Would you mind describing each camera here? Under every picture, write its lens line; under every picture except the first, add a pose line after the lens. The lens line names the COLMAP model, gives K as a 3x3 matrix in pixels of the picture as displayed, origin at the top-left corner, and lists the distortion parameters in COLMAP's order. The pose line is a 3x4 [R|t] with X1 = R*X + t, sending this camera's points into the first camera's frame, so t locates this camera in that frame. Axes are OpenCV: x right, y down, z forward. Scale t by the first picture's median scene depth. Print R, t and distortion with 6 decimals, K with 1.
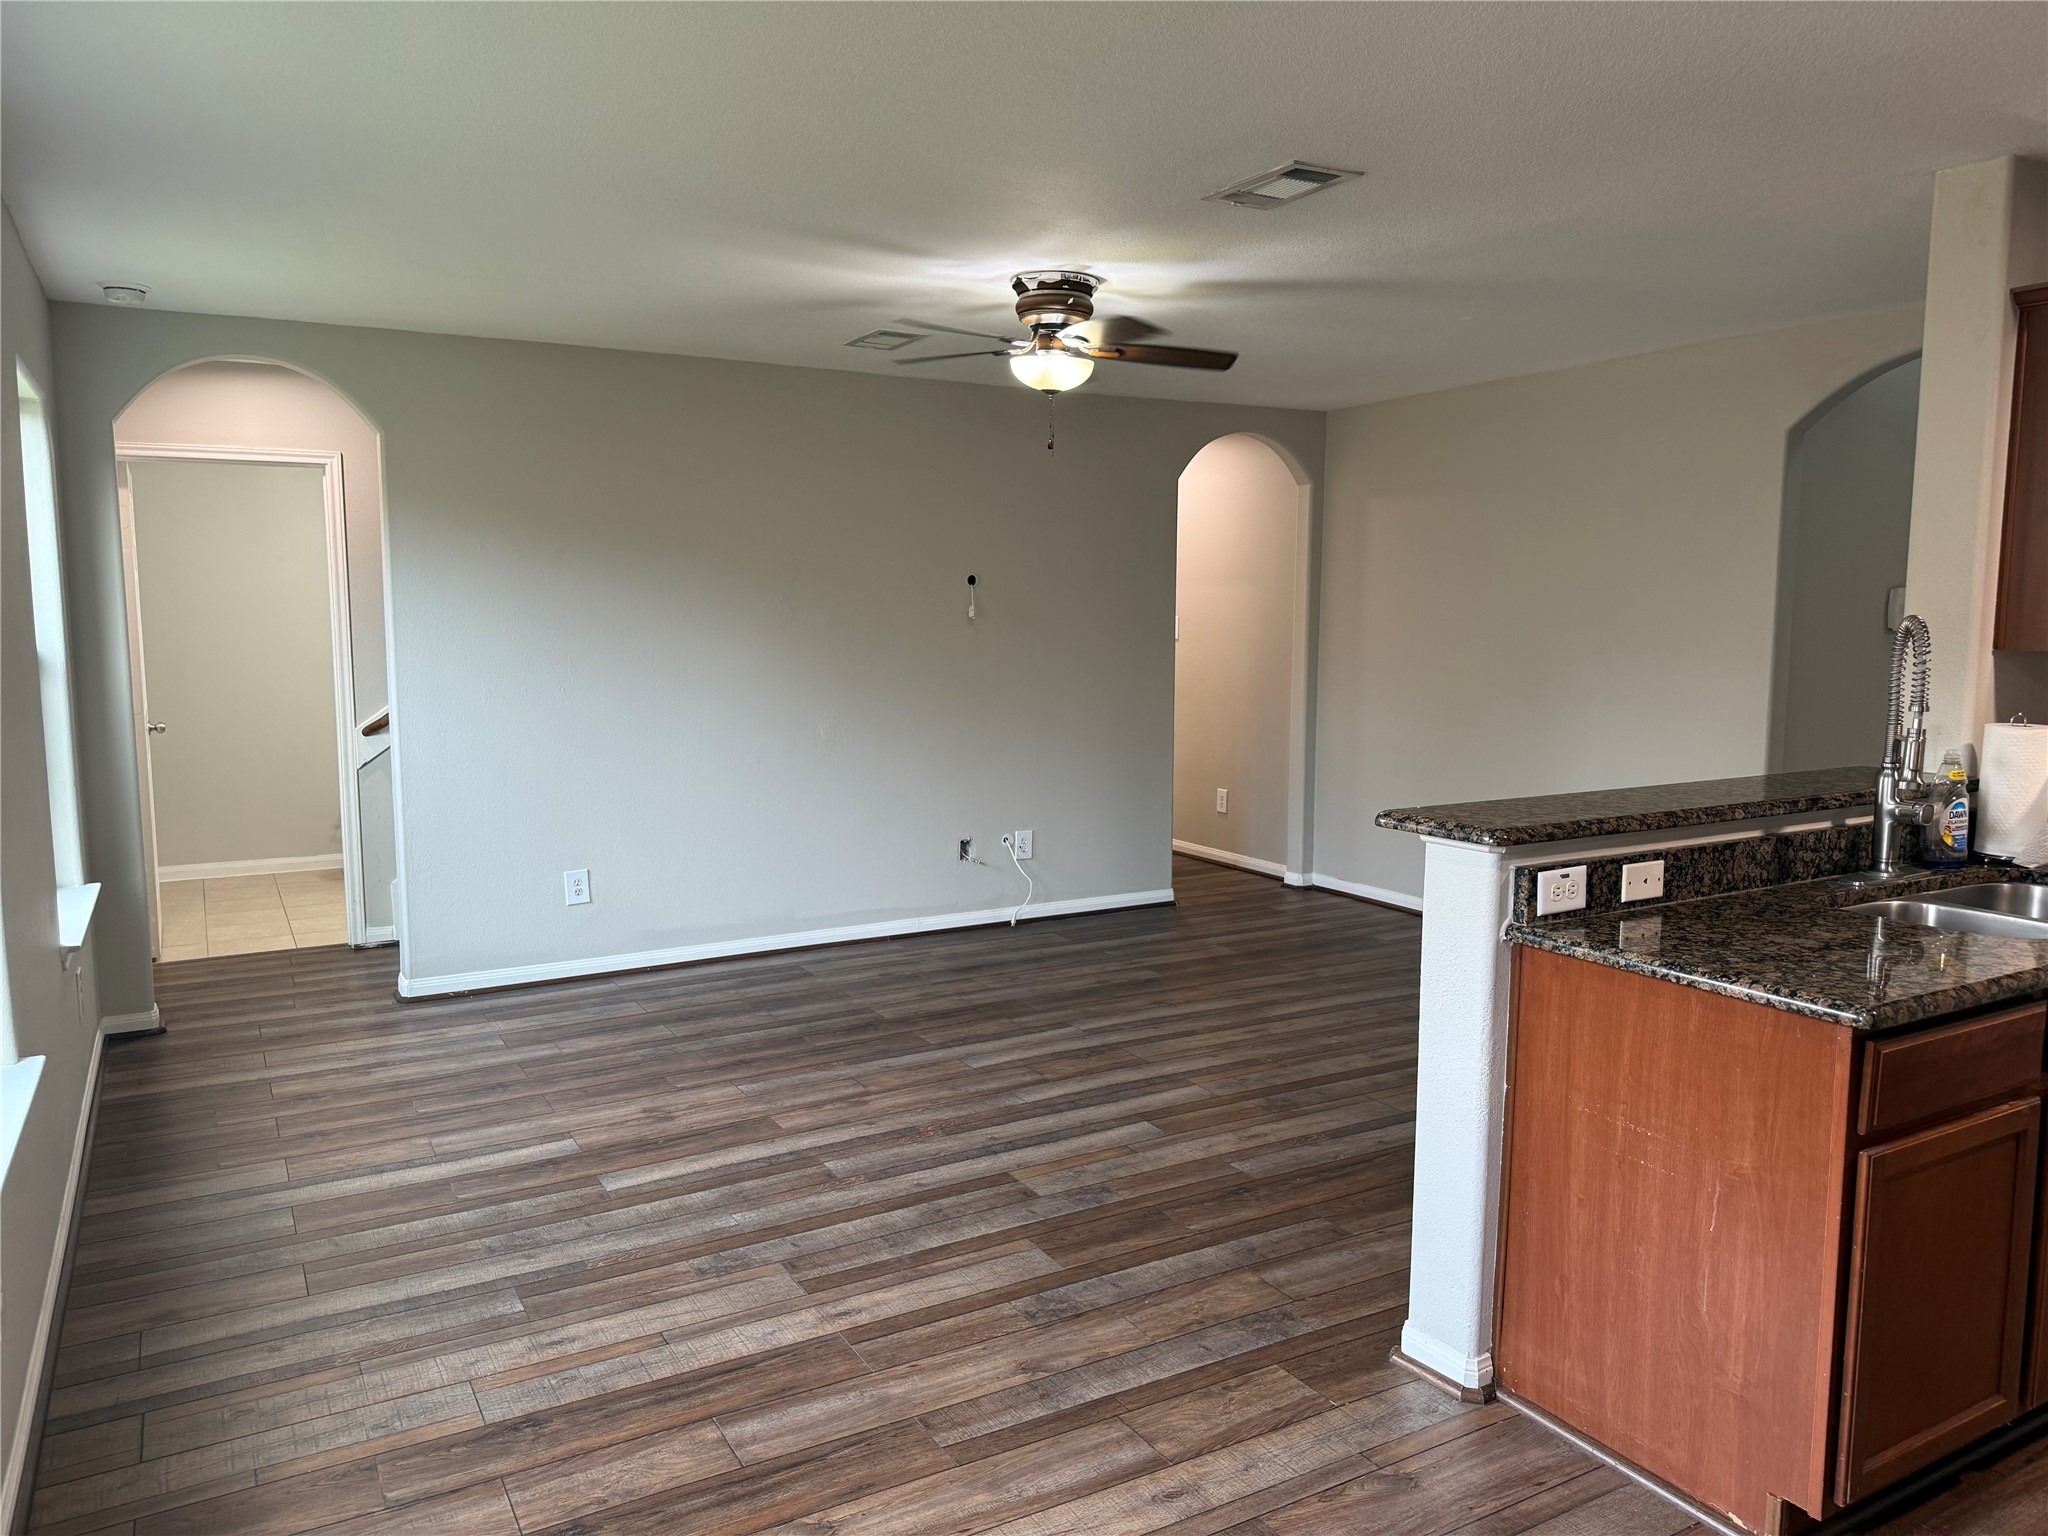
lens RADIAL K [[1443.5, 0, 1019.0], [0, 1443.5, 765.2], [0, 0, 1]] dist [0.025204, -0.016322]
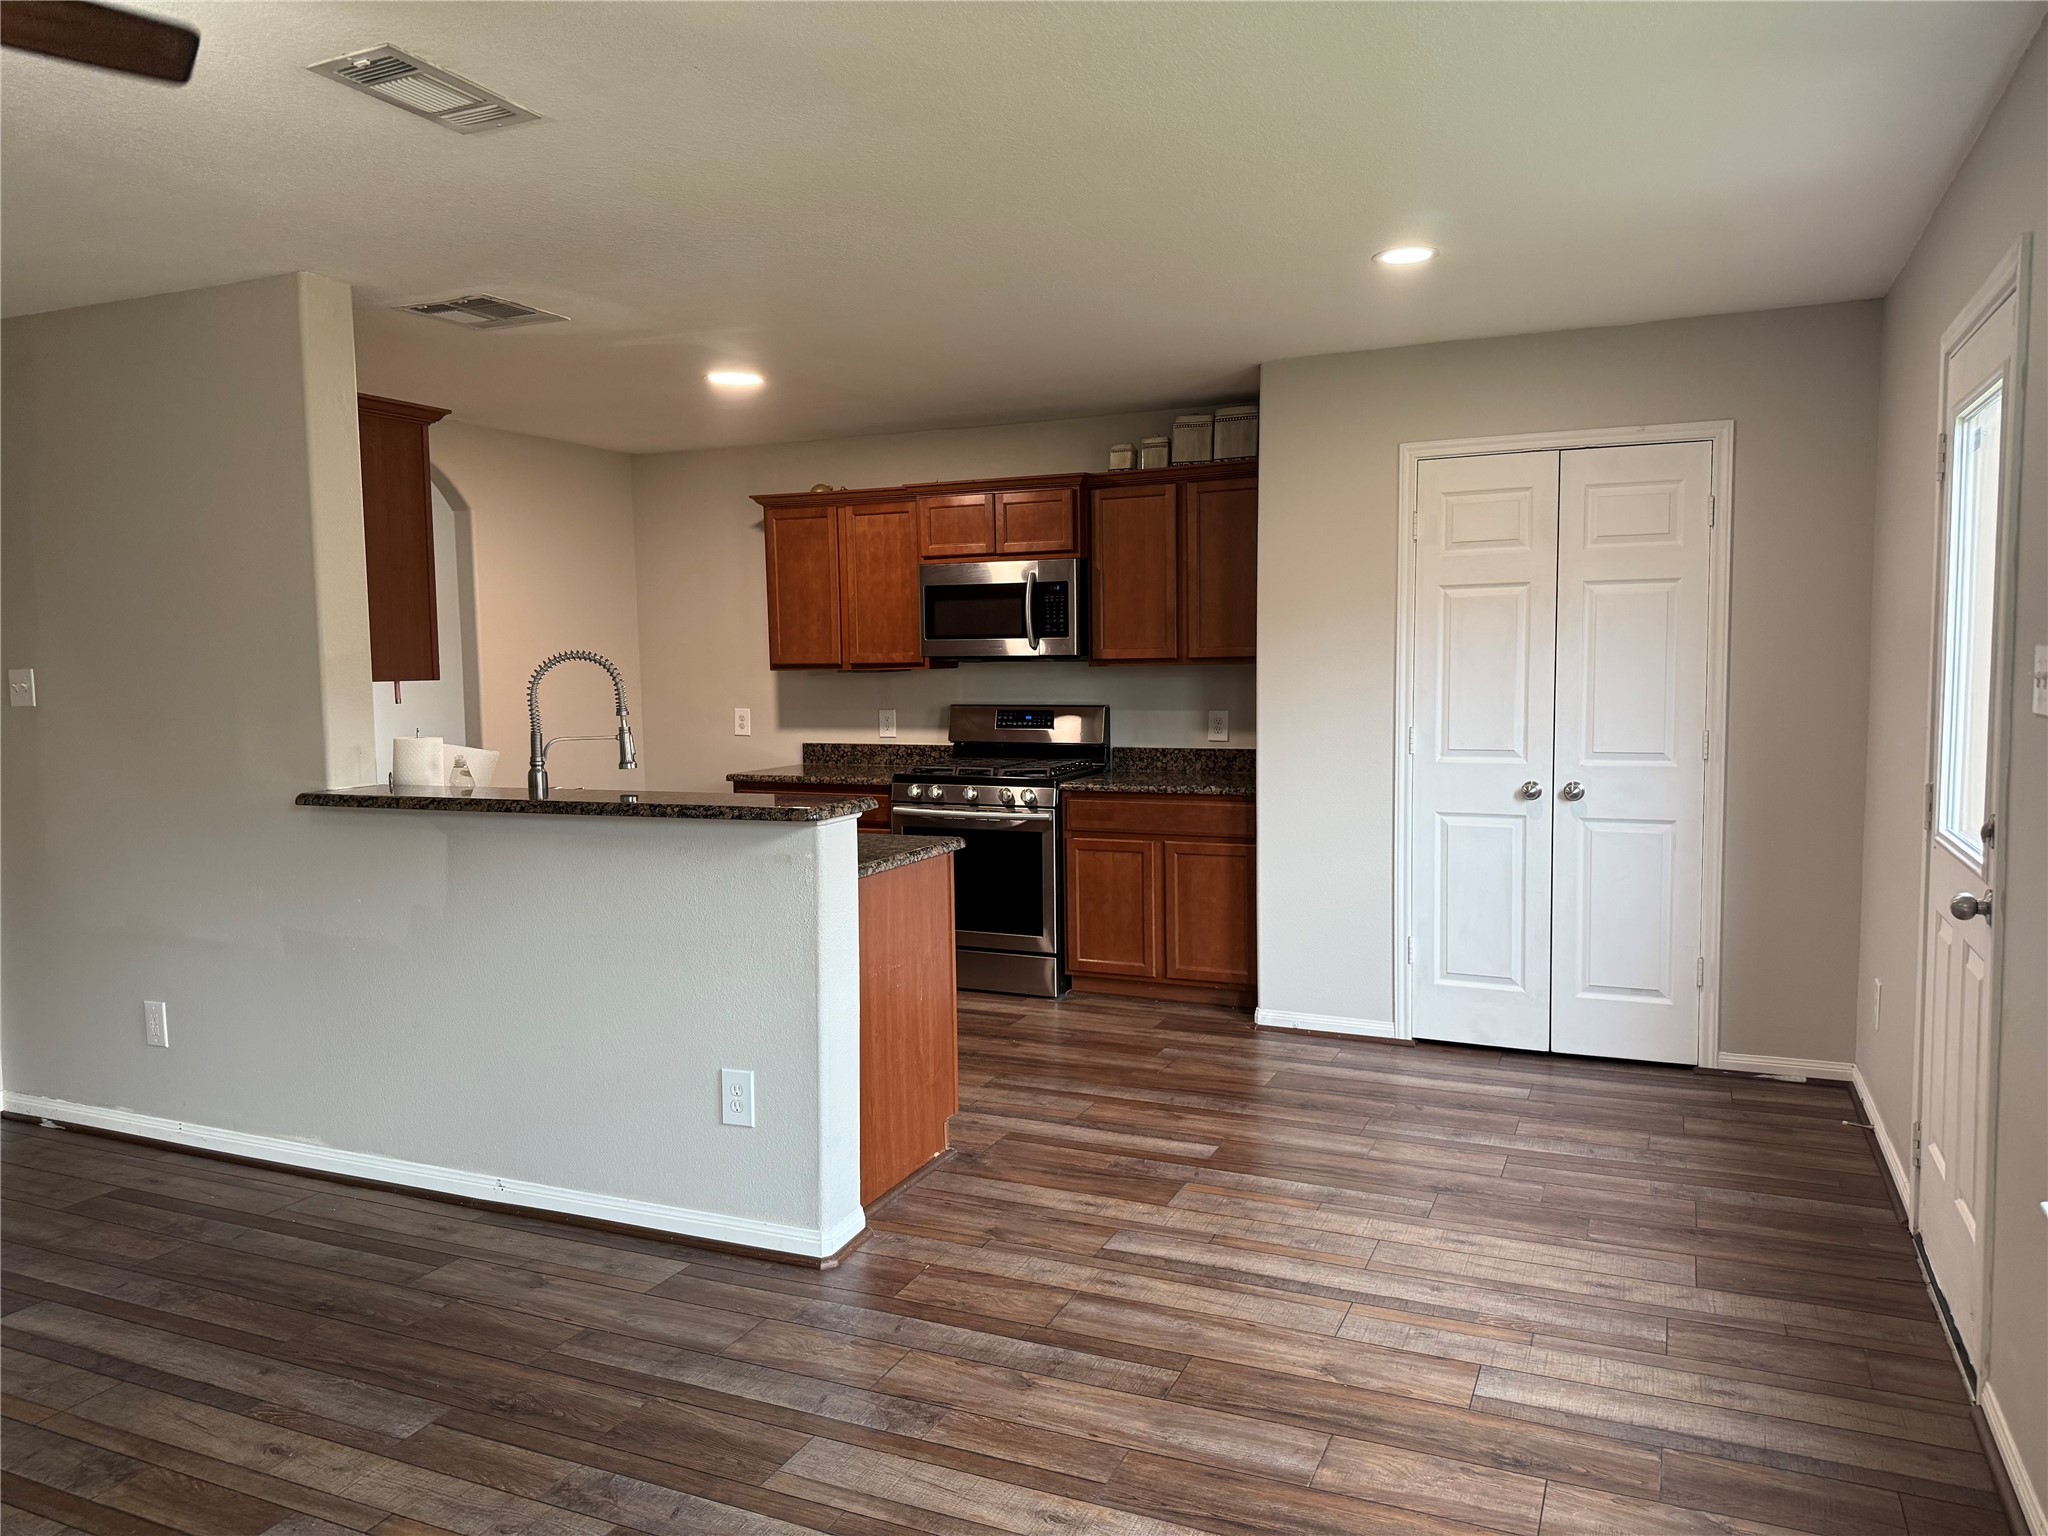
lens RADIAL K [[1443.5, 0, 1021.5], [0, 1443.5, 773.6], [0, 0, 1]] dist [0.025204, -0.016322]
pose [[-0.581261, -0.062780, 0.811292, -0.822681], [0.108519, 0.982133, 0.153750, -0.162495], [-0.806449, 0.177409, -0.564062, 1.575178]]
